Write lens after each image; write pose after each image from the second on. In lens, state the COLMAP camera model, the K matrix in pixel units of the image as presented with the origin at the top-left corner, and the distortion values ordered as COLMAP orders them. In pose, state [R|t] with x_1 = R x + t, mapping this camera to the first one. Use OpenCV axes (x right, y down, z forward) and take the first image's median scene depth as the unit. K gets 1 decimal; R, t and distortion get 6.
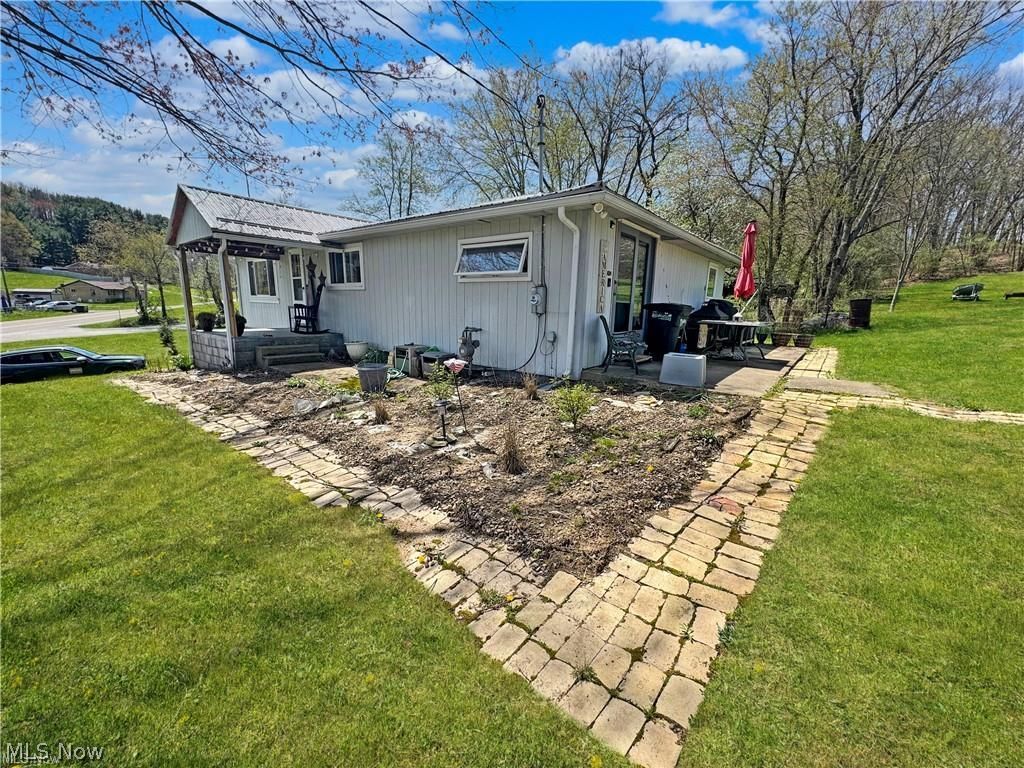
lens RADIAL K [[410.3, 0, 512.0], [0, 410.3, 384.0], [0, 0, 1]] dist [0.014139, 0.000000]
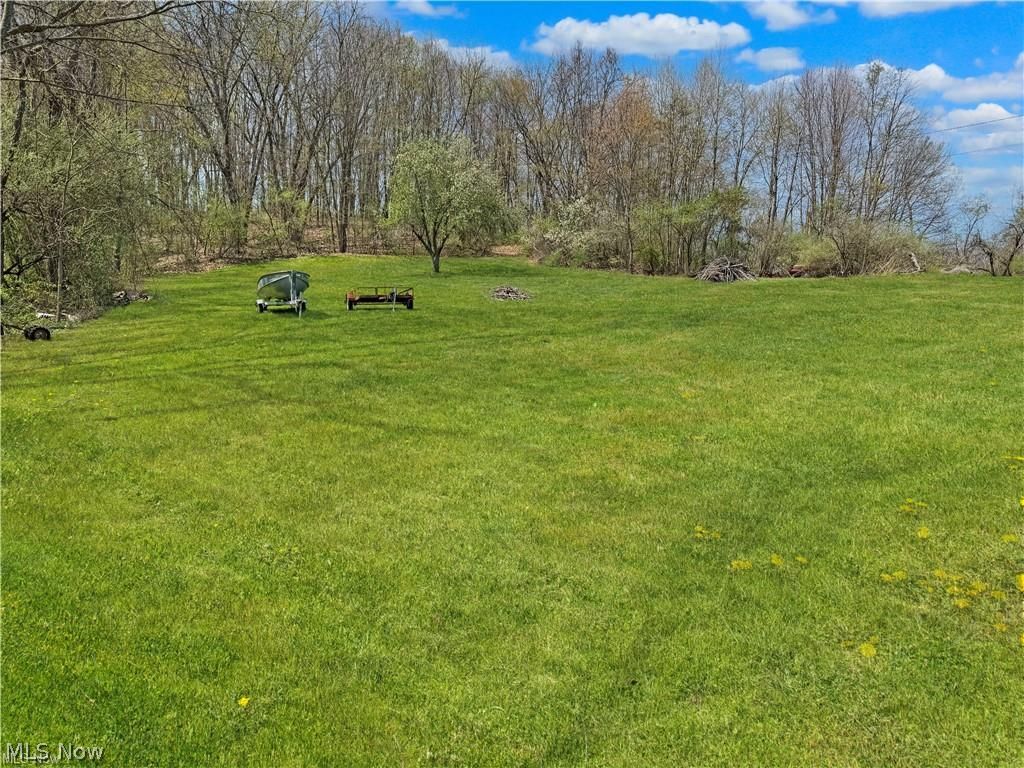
lens RADIAL K [[649.5, 0, 512.0], [0, 649.5, 384.0], [0, 0, 1]] dist [0.035840, -0.001100]
pose [[0.425424, -0.140122, 0.894081, 0.387878], [0.187390, 0.980169, 0.064449, -0.083336], [-0.885381, 0.140124, 0.443245, 0.343274]]
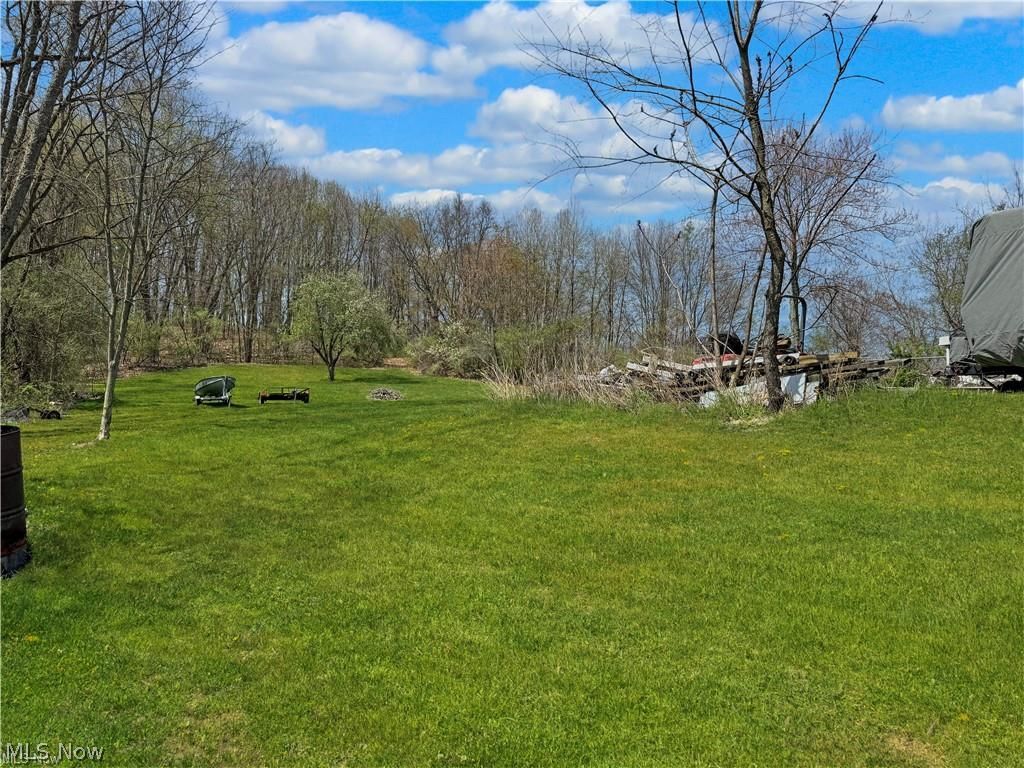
lens RADIAL K [[649.5, 0, 512.0], [0, 649.5, 384.0], [0, 0, 1]] dist [0.035840, -0.001100]
pose [[0.286656, 0.014395, 0.957925, 0.232380], [0.192190, 0.978697, -0.072219, -0.055758], [-0.938558, 0.204806, 0.277783, 0.240289]]
